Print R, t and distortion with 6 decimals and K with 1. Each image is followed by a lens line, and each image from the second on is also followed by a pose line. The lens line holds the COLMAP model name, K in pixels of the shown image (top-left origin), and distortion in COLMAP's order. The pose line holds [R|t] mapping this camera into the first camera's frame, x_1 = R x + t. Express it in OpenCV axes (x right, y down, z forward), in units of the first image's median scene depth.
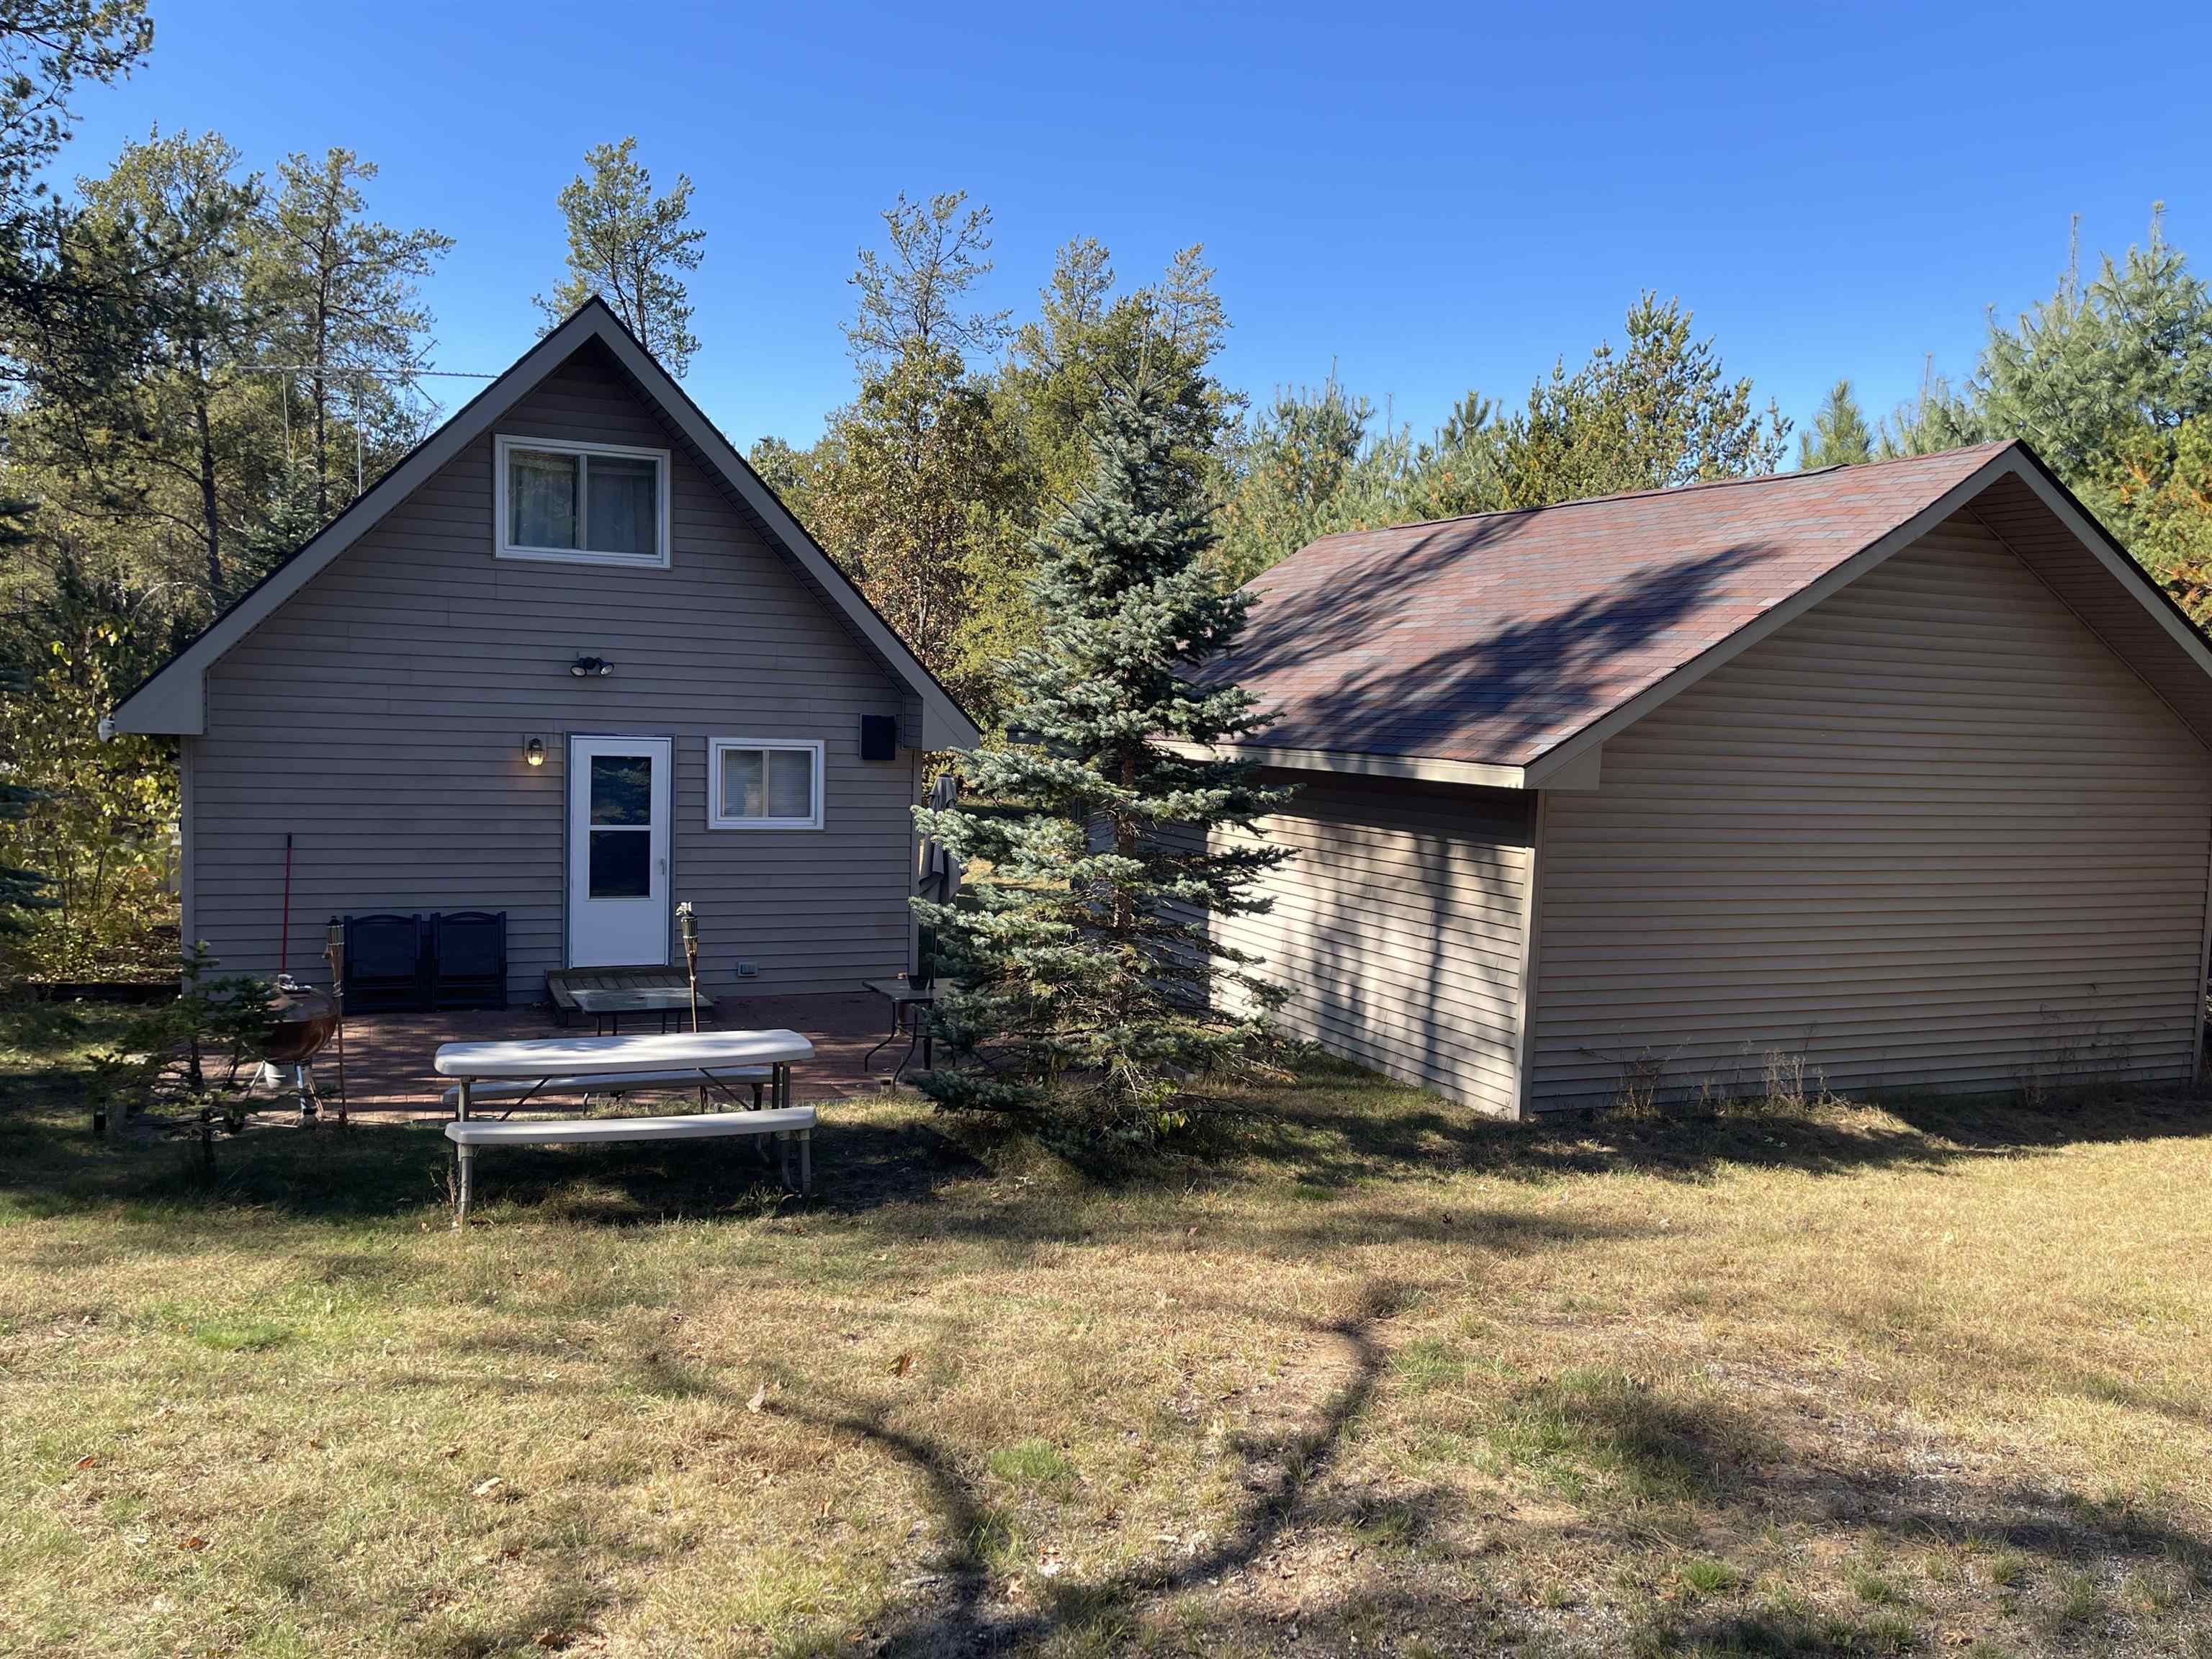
lens RADIAL K [[1691.8, 0, 1115.2], [0, 1691.8, 835.4], [0, 0, 1]] dist [0.023415, 0.004784]
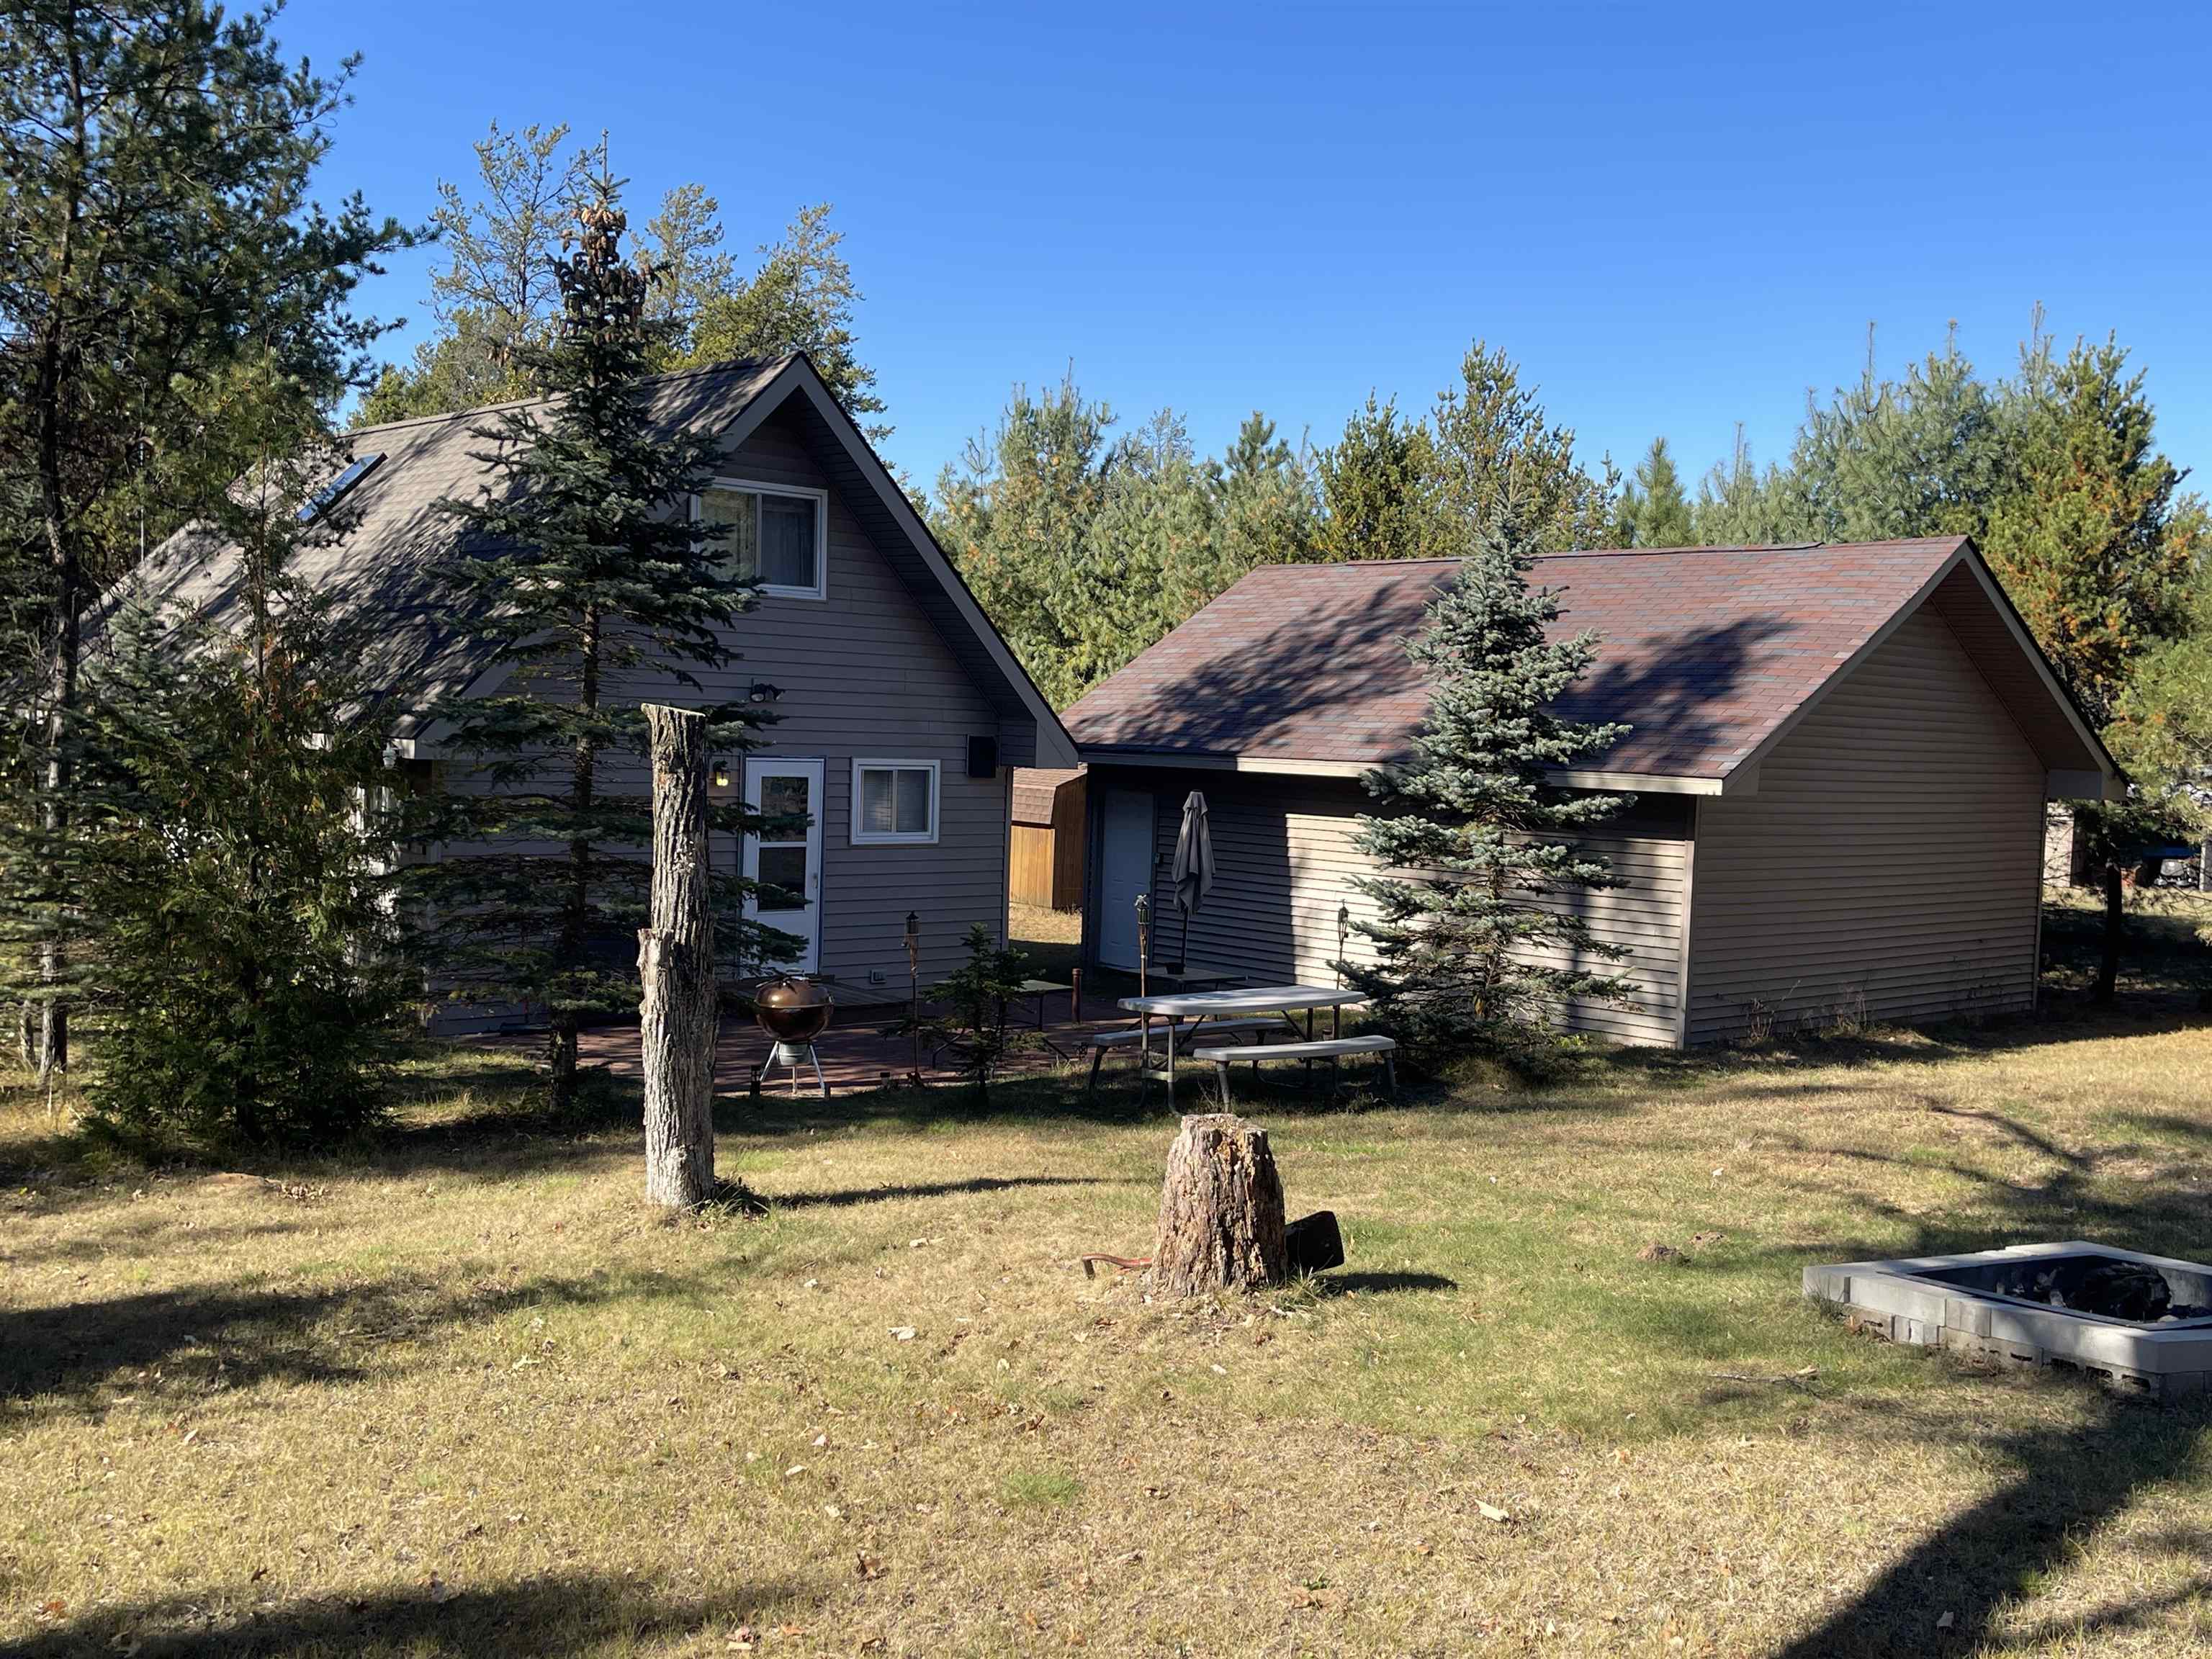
lens RADIAL K [[2044.3, 0, 1107.2], [0, 2044.3, 815.3], [0, 0, 1]] dist [0.029384, 0.000000]
pose [[0.954065, -0.015154, 0.299215, -0.474586], [0.021905, 0.999575, -0.019220, 0.005827], [-0.298797, 0.024892, 0.953992, -0.271482]]
